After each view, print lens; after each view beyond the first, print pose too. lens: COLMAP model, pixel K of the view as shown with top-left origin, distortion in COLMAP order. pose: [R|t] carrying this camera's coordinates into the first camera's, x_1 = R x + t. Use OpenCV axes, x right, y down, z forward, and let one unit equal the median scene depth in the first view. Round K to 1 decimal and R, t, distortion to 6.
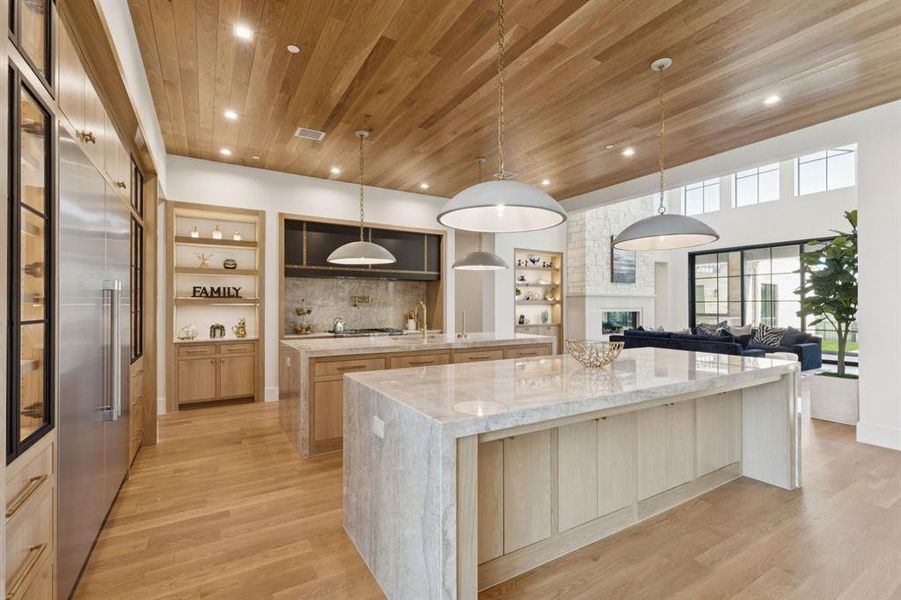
lens RADIAL K [[404.1, 0, 449.7], [0, 404.1, 303.2], [0, 0, 1]] dist [0.001714, 0.000381]
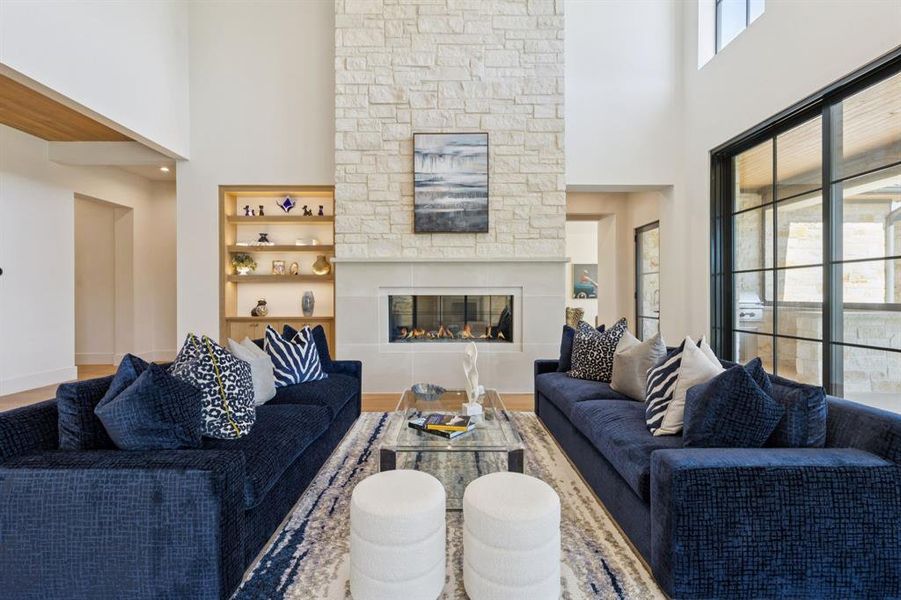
lens RADIAL K [[404.1, 0, 449.0], [0, 404.1, 297.6], [0, 0, 1]] dist [0.001714, 0.000381]
pose [[0.855031, 0.000853, -0.518576, 0.675559], [0.000433, 0.999997, 0.002358, 0.022338], [0.518577, -0.002240, 0.855028, 0.608823]]
